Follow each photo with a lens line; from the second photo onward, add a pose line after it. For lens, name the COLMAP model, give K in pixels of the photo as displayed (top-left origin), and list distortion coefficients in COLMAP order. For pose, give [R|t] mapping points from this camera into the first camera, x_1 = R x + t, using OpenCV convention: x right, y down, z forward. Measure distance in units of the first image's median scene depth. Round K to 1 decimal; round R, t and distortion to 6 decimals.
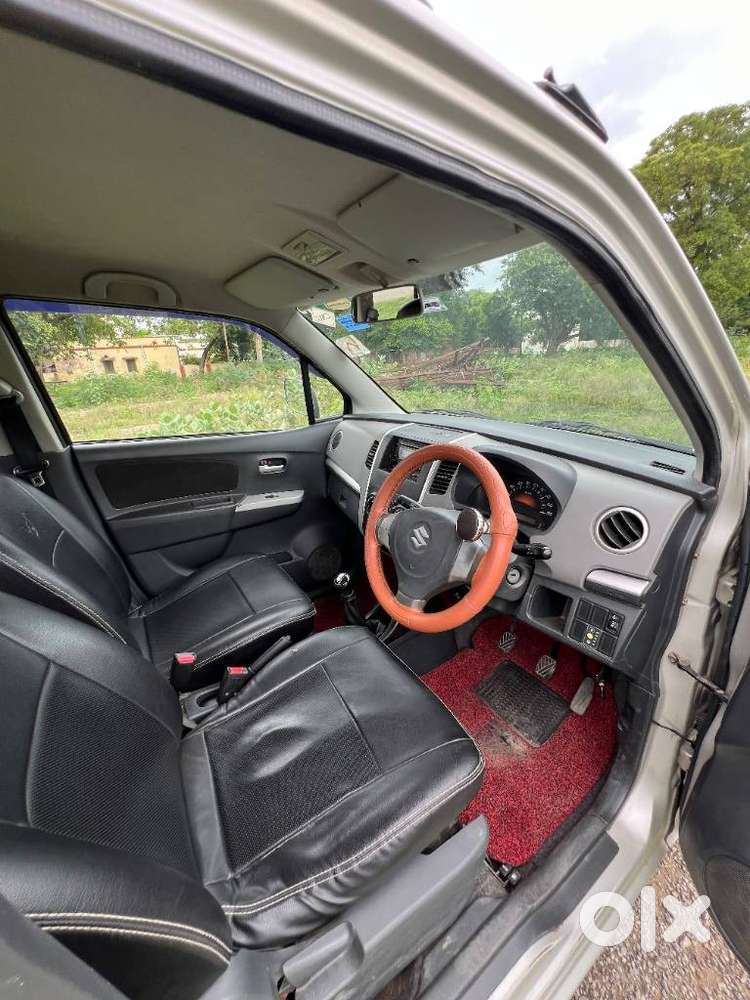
lens RADIAL K [[398.8, 0, 378.8], [0, 398.8, 498.3], [0, 0, 1]] dist [-0.000992, 0.000849]
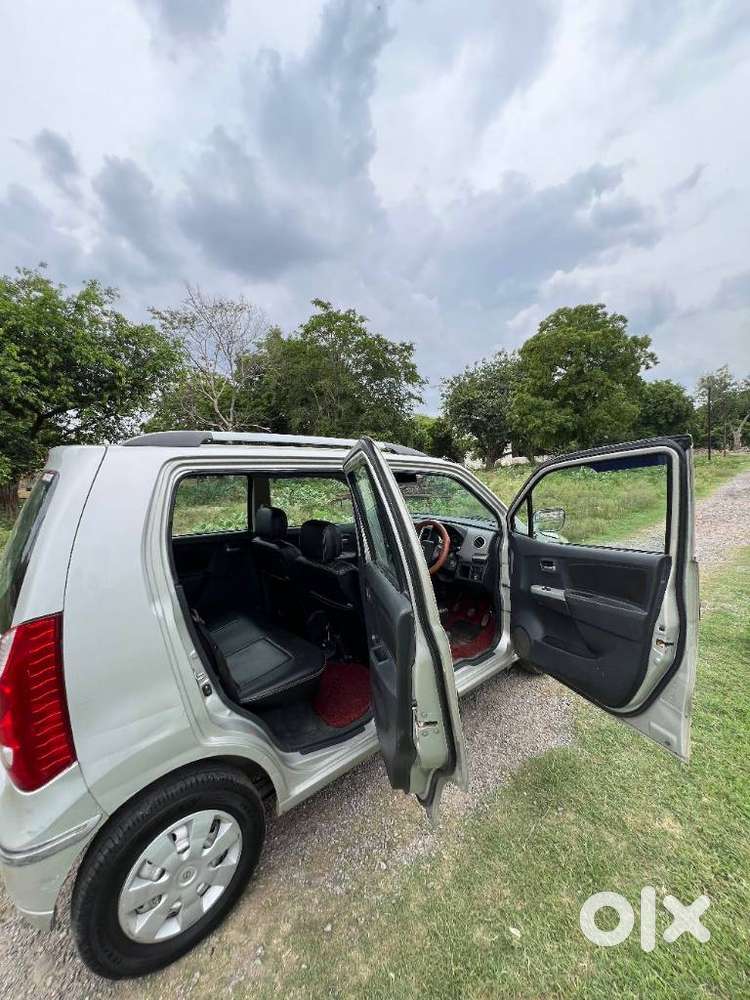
lens RADIAL K [[398.8, 0, 377.6], [0, 398.8, 499.3], [0, 0, 1]] dist [-0.000992, 0.000849]
pose [[0.994090, -0.014292, 0.107619, -0.440853], [0.042425, 0.963610, -0.263923, 0.401105], [-0.099931, 0.266929, 0.958521, -1.596287]]
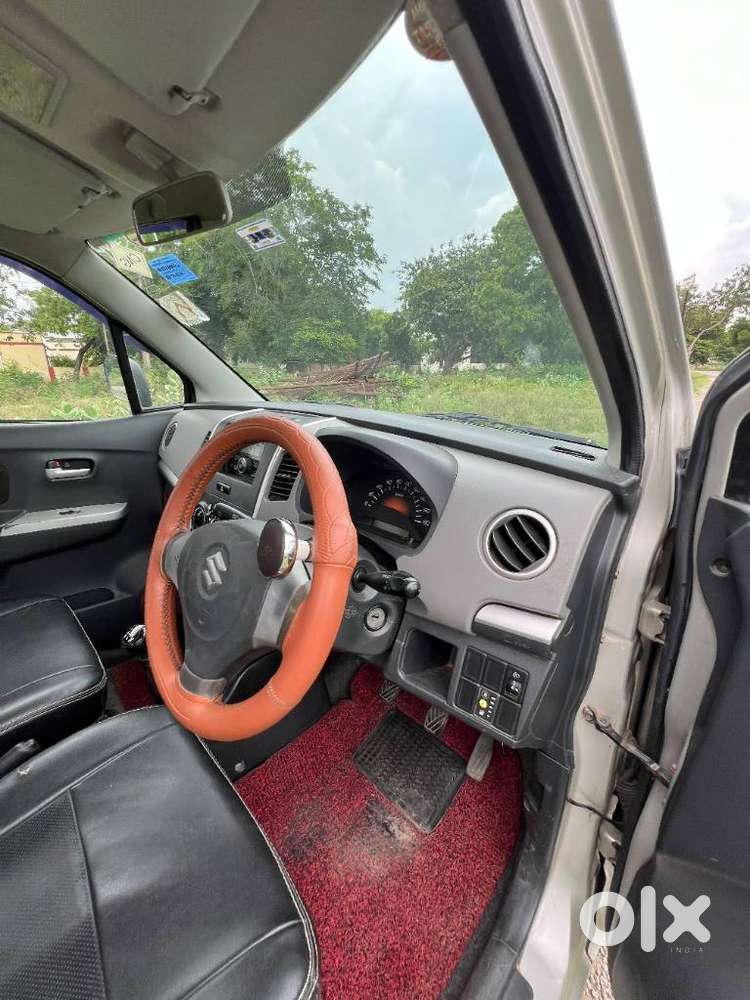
lens RADIAL K [[398.8, 0, 376.0], [0, 398.8, 498.2], [0, 0, 1]] dist [-0.000992, 0.000849]
pose [[0.975644, -0.023711, 0.218077, 0.155206], [0.030873, 0.999088, -0.029493, 0.011105], [-0.217178, 0.035508, 0.975486, 0.268030]]
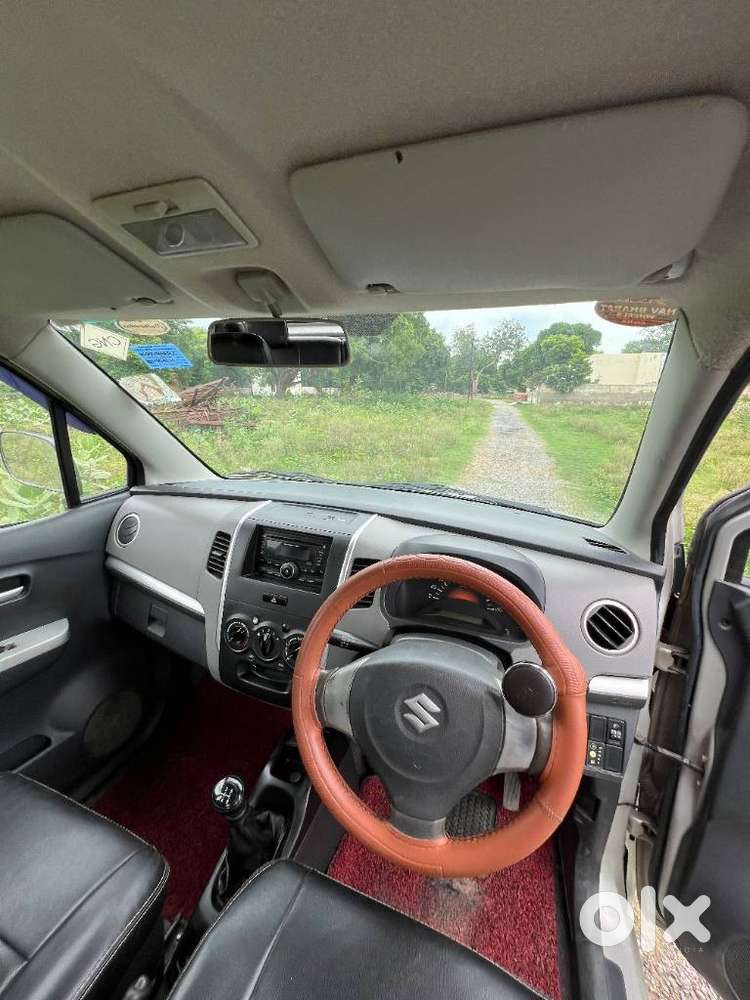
lens RADIAL K [[398.8, 0, 376.7], [0, 398.8, 498.5], [0, 0, 1]] dist [-0.000992, 0.000849]
pose [[0.810473, -0.084098, 0.579708, -0.215977], [0.136465, 0.989518, -0.047239, -0.160485], [-0.569658, 0.117396, 0.813454, 0.358498]]
